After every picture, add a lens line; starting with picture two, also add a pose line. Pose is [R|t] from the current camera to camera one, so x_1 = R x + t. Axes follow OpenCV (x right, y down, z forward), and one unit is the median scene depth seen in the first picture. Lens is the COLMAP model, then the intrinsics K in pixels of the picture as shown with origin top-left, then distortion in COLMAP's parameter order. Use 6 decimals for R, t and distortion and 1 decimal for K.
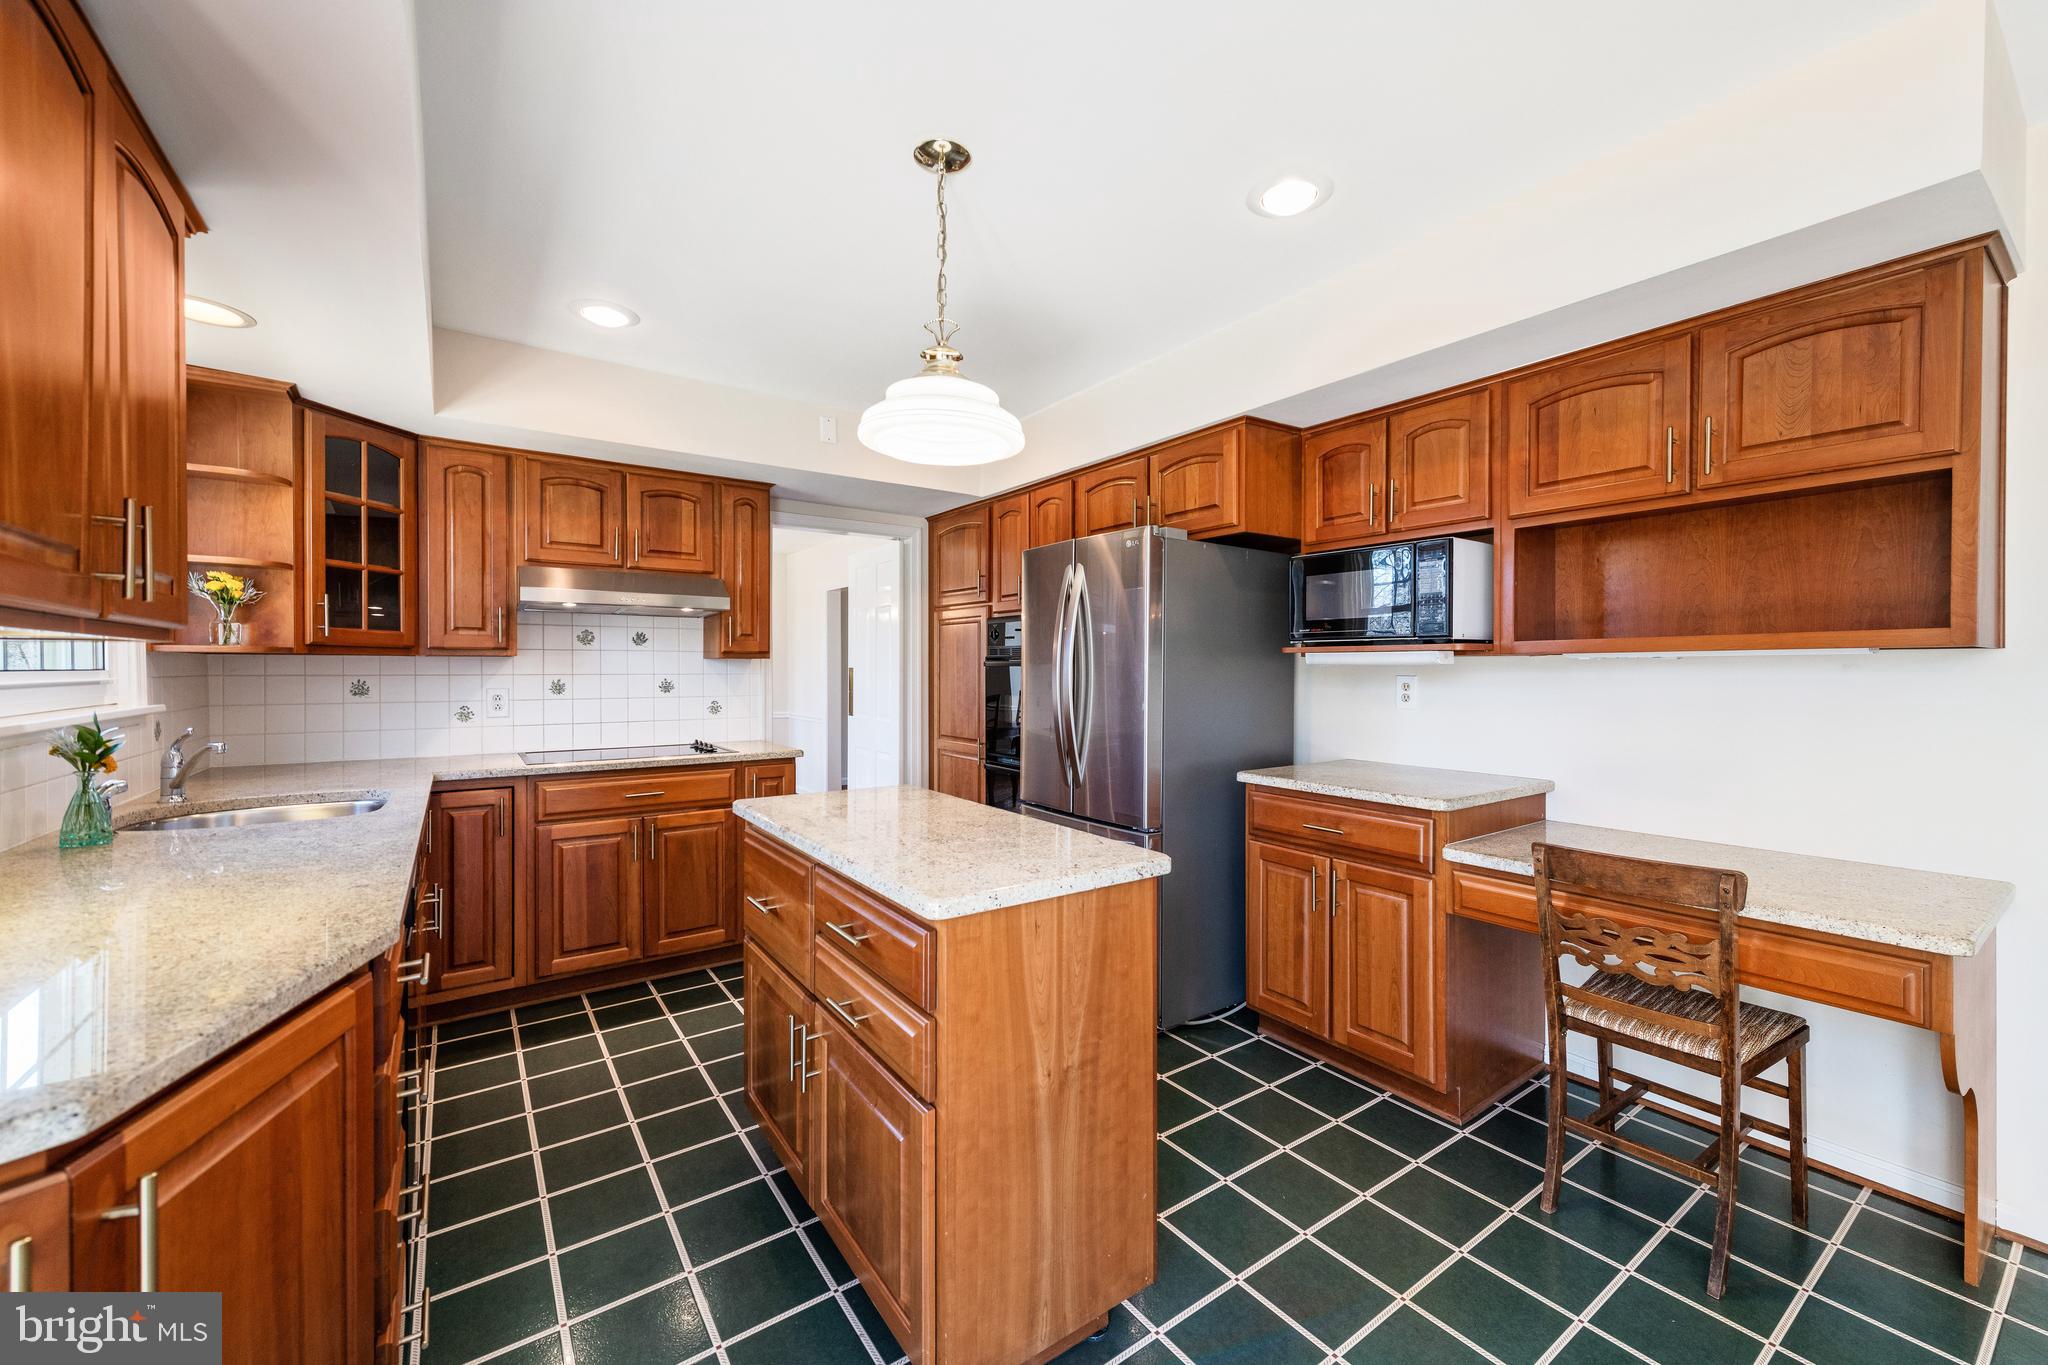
lens RADIAL K [[813.4, 0, 1027.9], [0, 813.4, 676.8], [0, 0, 1]] dist [0.014453, 0.000035]
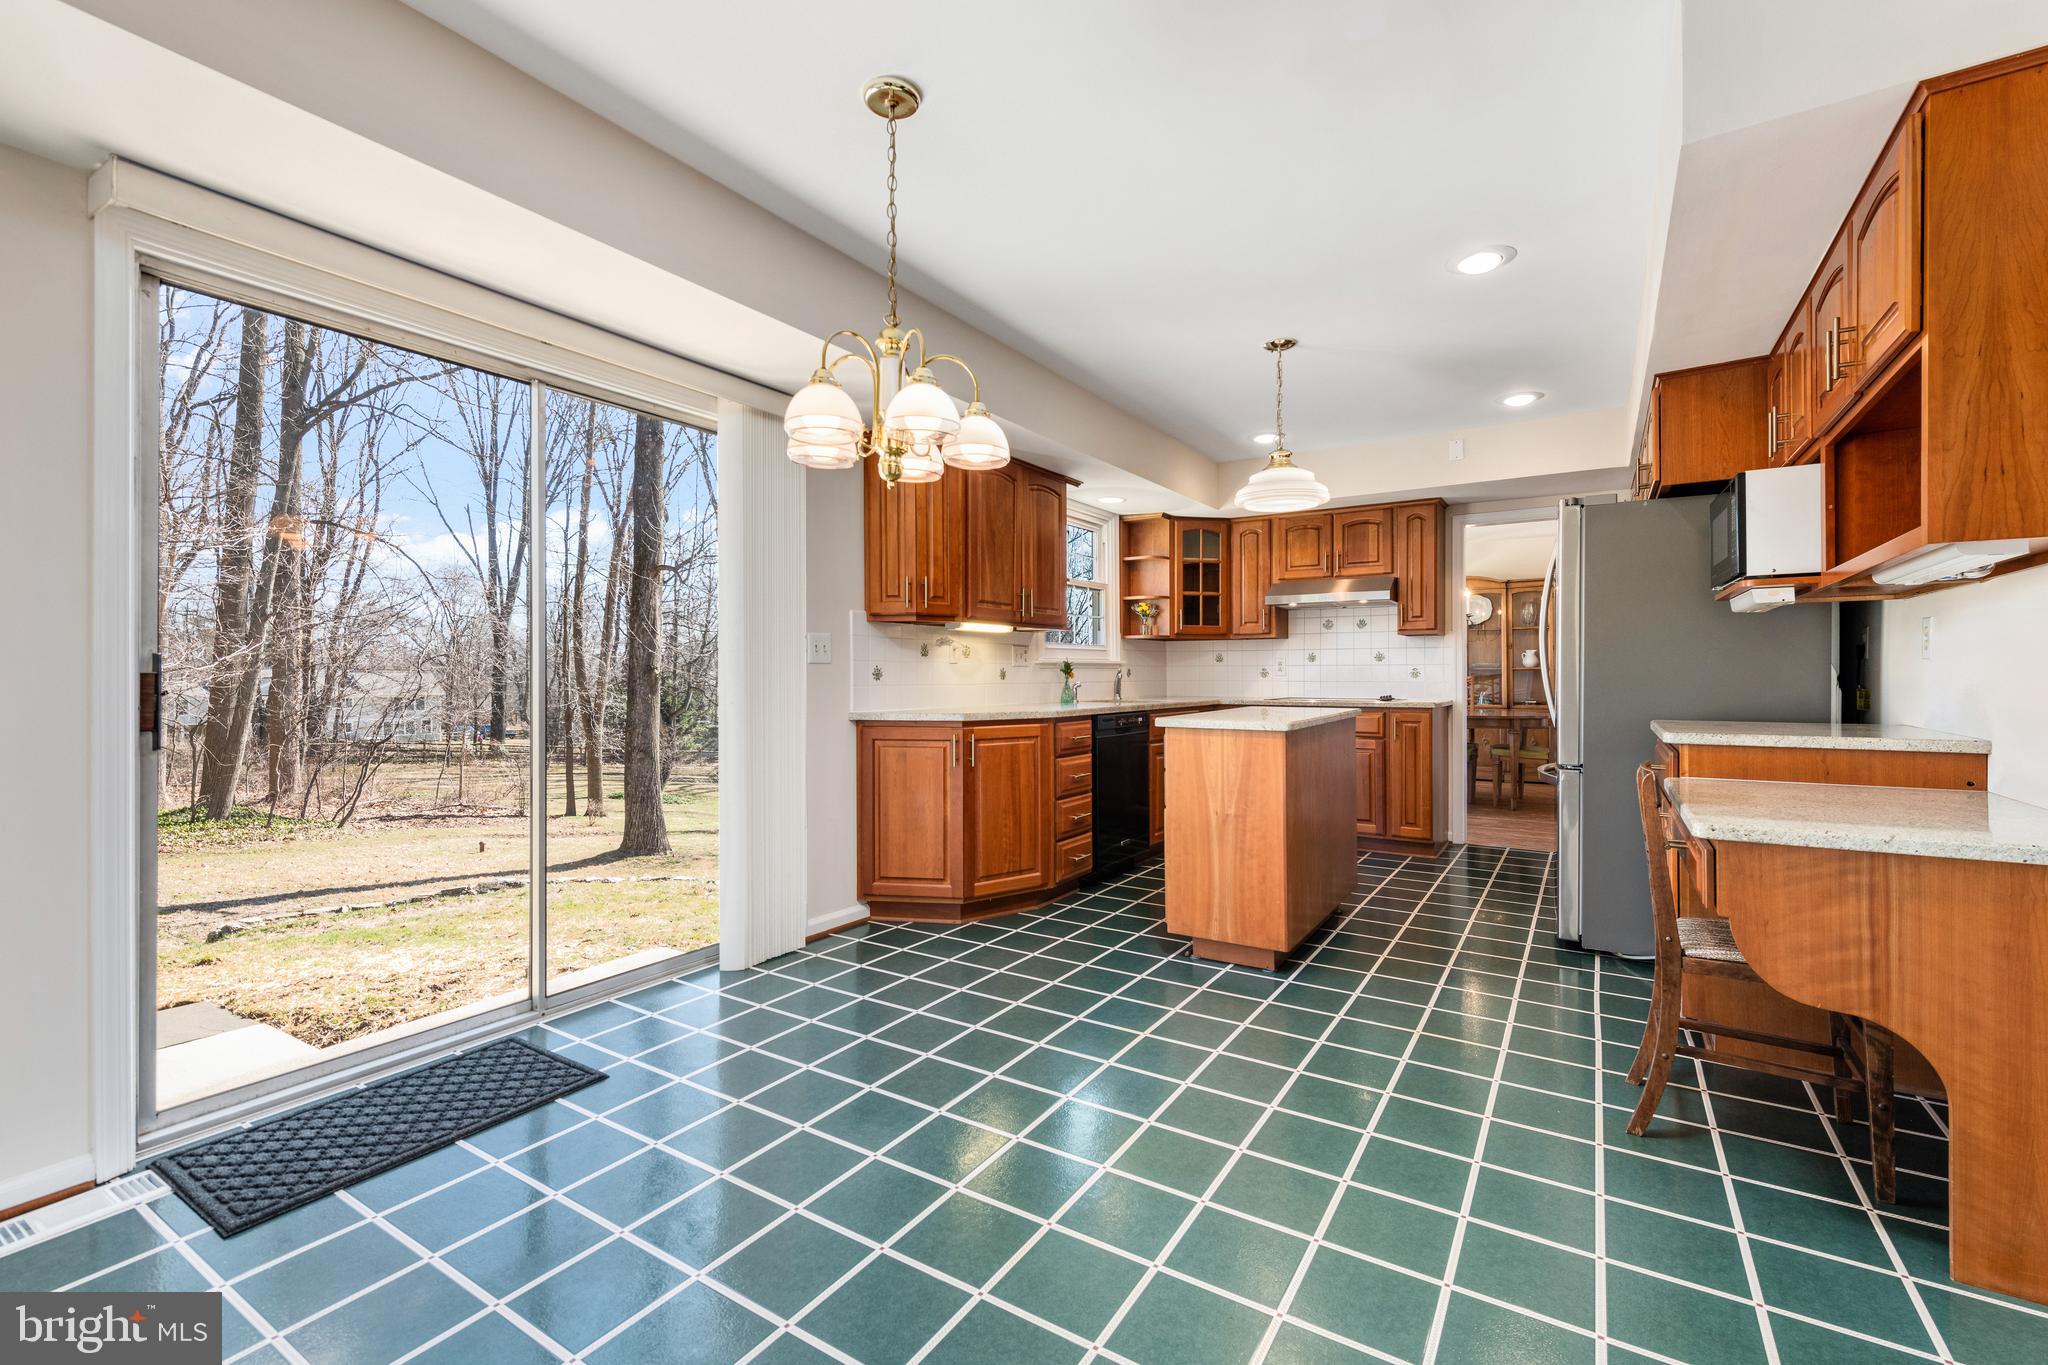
lens RADIAL K [[873.1, 0, 1022.6], [0, 873.1, 673.3], [0, 0, 1]] dist [0.000573, 0.000117]
pose [[0.369158, -0.000081, -0.929367, 0.876172], [-0.004744, 0.999987, -0.001971, 0.055539], [0.929354, 0.005136, 0.369153, -0.144138]]
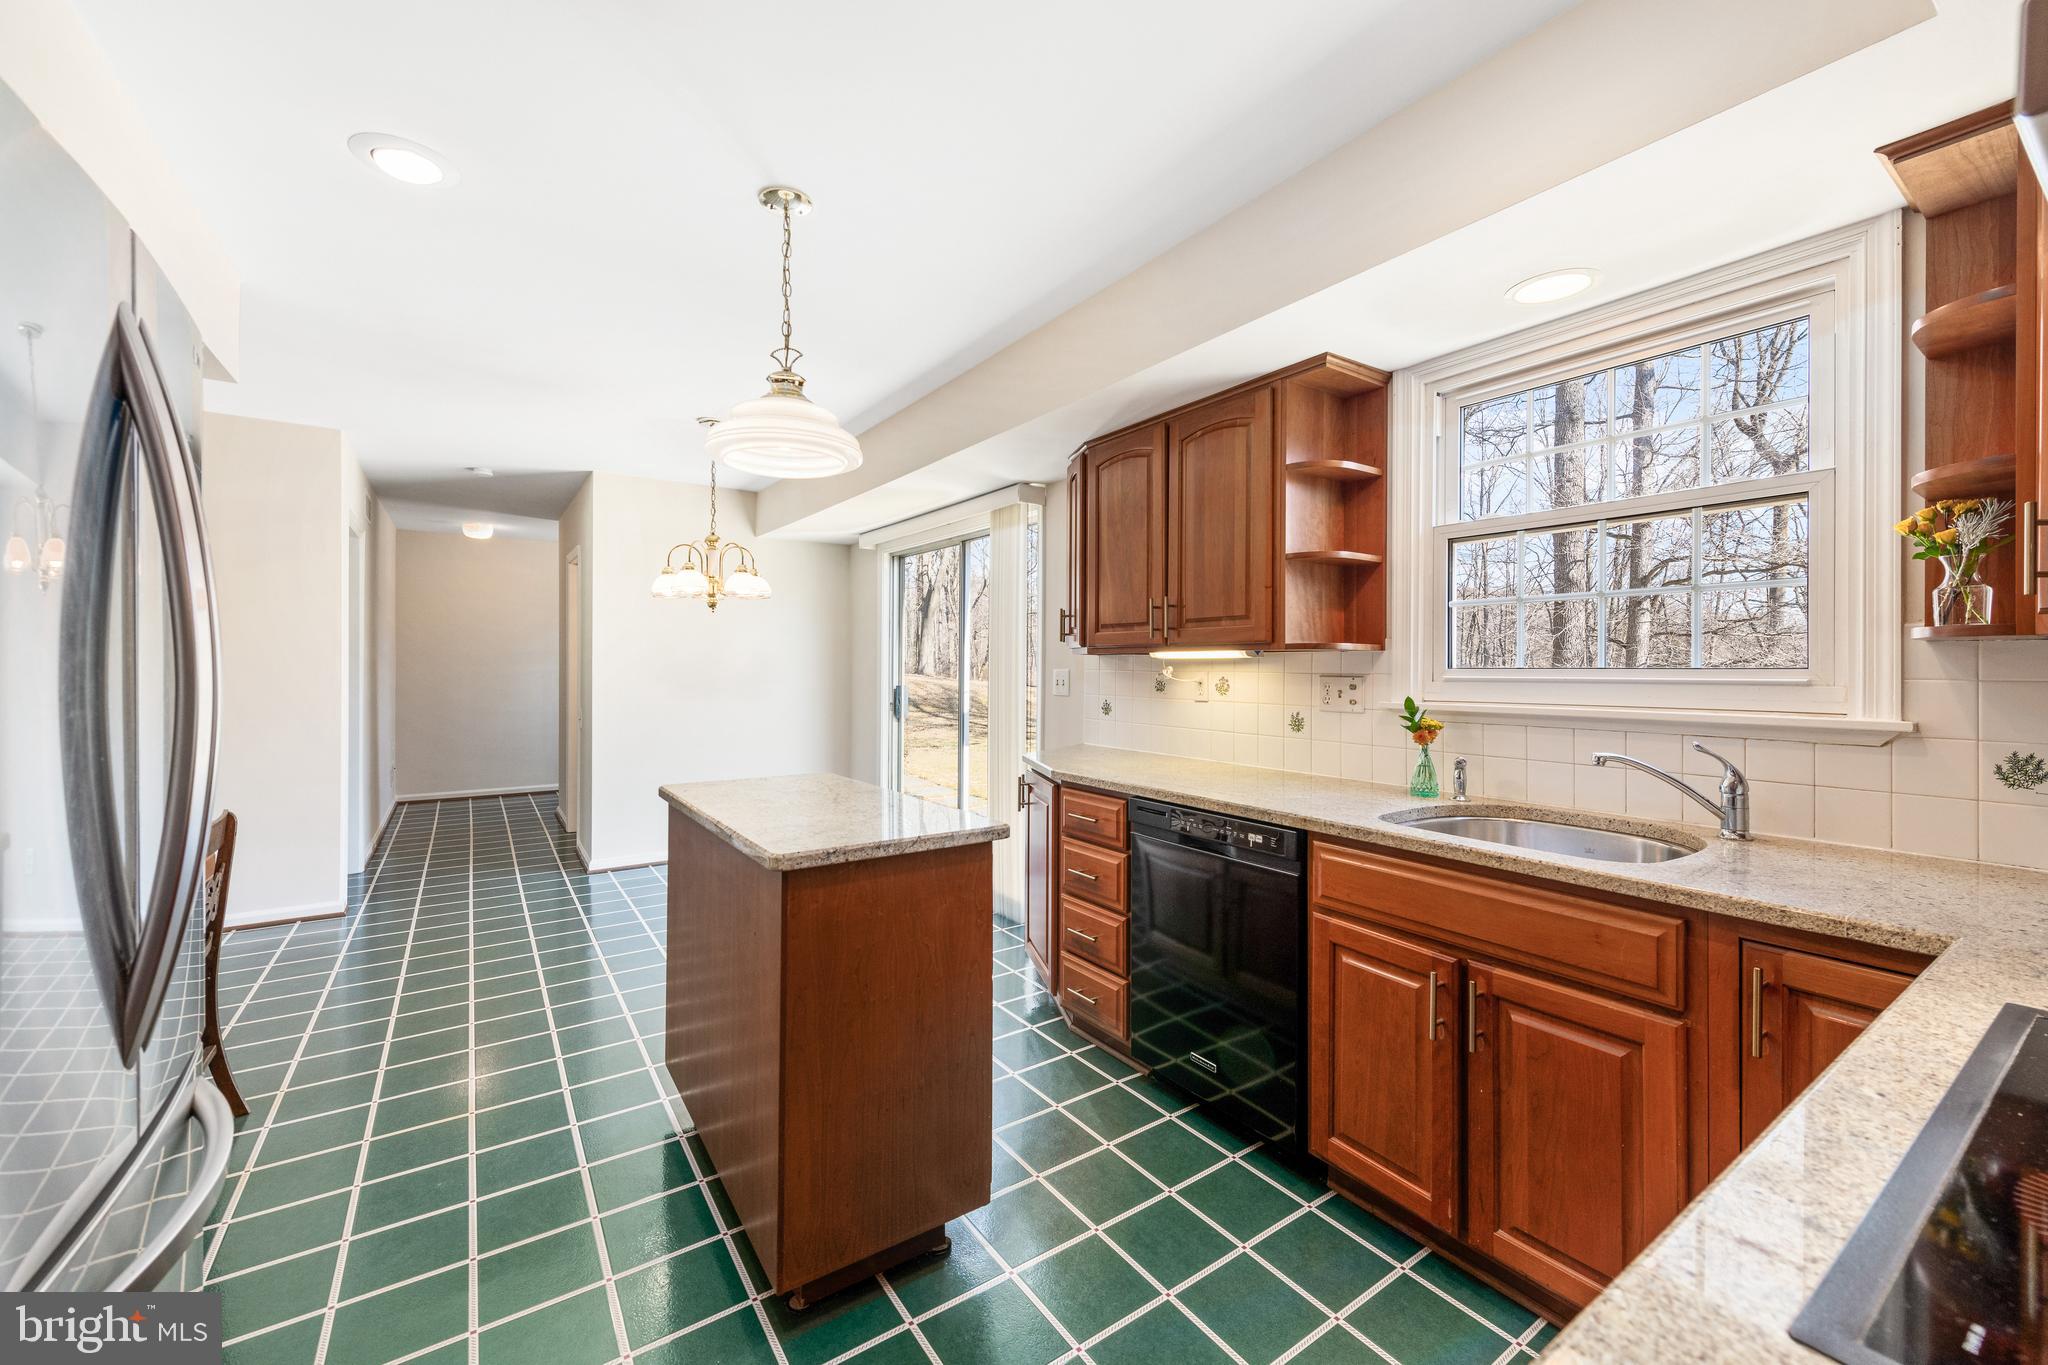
lens RADIAL K [[815.8, 0, 1032.0], [0, 815.8, 657.2], [0, 0, 1]] dist [0.012167, -0.000147]
pose [[-0.999980, -0.003034, 0.005577, -0.263101], [-0.003049, 0.999991, -0.002788, -0.011295], [-0.005569, -0.002805, -0.999981, 1.249744]]
